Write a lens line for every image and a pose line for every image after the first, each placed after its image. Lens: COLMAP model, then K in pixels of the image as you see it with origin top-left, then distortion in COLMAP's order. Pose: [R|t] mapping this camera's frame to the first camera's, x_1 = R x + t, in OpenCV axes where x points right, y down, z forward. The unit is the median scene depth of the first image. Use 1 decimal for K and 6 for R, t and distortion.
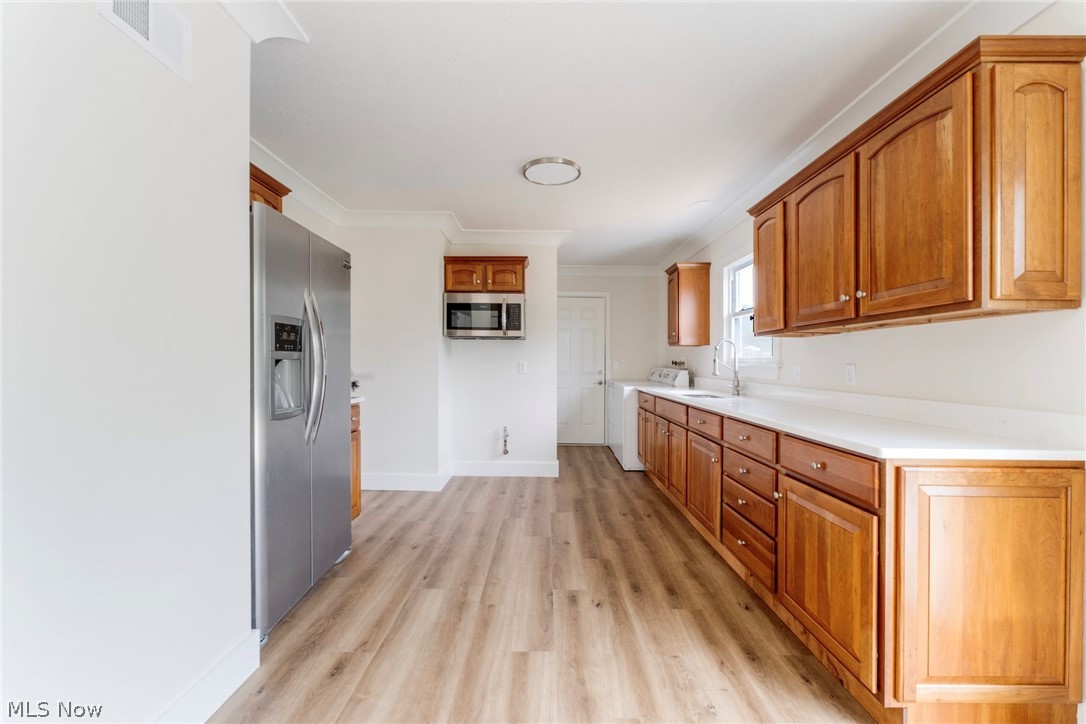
lens RADIAL K [[459.0, 0, 539.6], [0, 459.0, 362.1], [0, 0, 1]] dist [-0.001628, -0.000007]
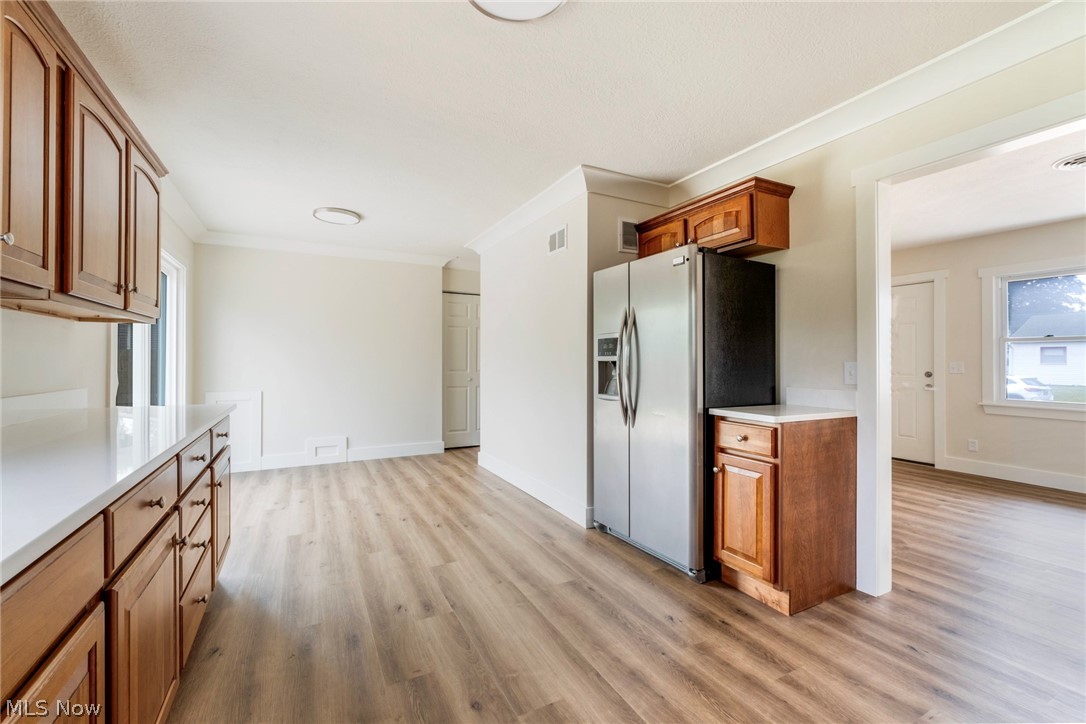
lens RADIAL K [[459.0, 0, 539.6], [0, 459.0, 362.1], [0, 0, 1]] dist [-0.001628, -0.000007]
pose [[-0.884617, -0.011989, -0.466164, 0.257892], [-0.010936, 0.999928, -0.004965, 0.007851], [0.466190, 0.000706, -0.884685, 1.586562]]
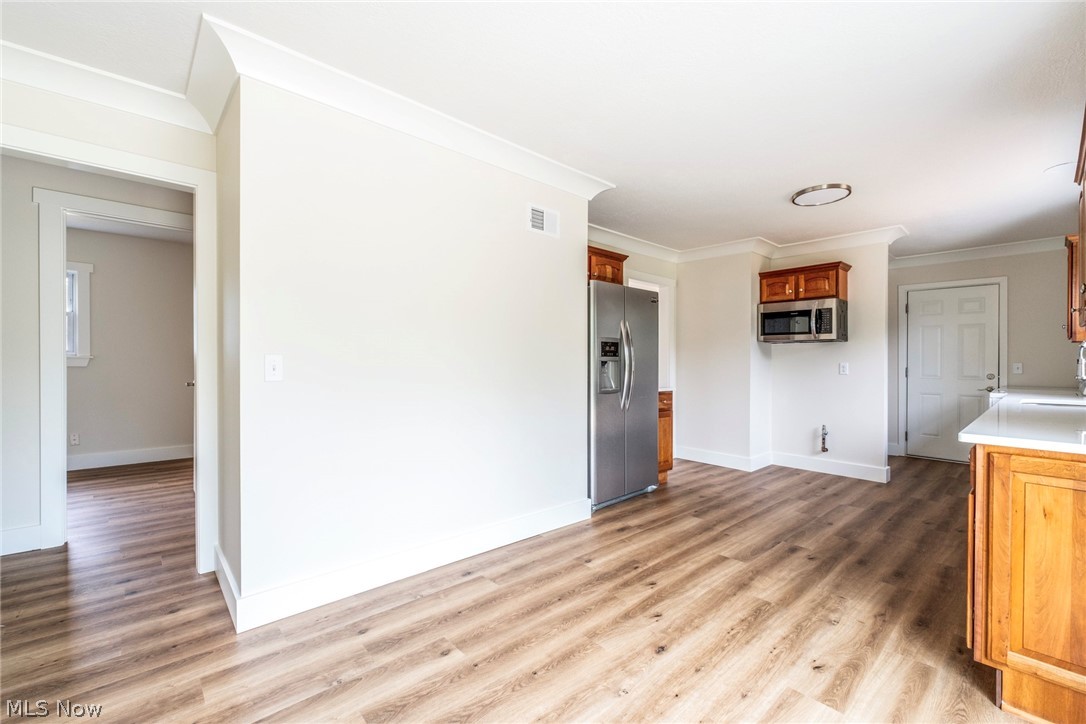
lens RADIAL K [[455.9, 0, 545.3], [0, 455.9, 365.6], [0, 0, 1]] dist [-0.000368, 0.000240]
pose [[0.677738, 0.005657, -0.735281, 0.432454], [-0.003157, 0.999984, 0.004784, 0.002291], [0.735296, -0.000920, 0.677745, -0.291415]]
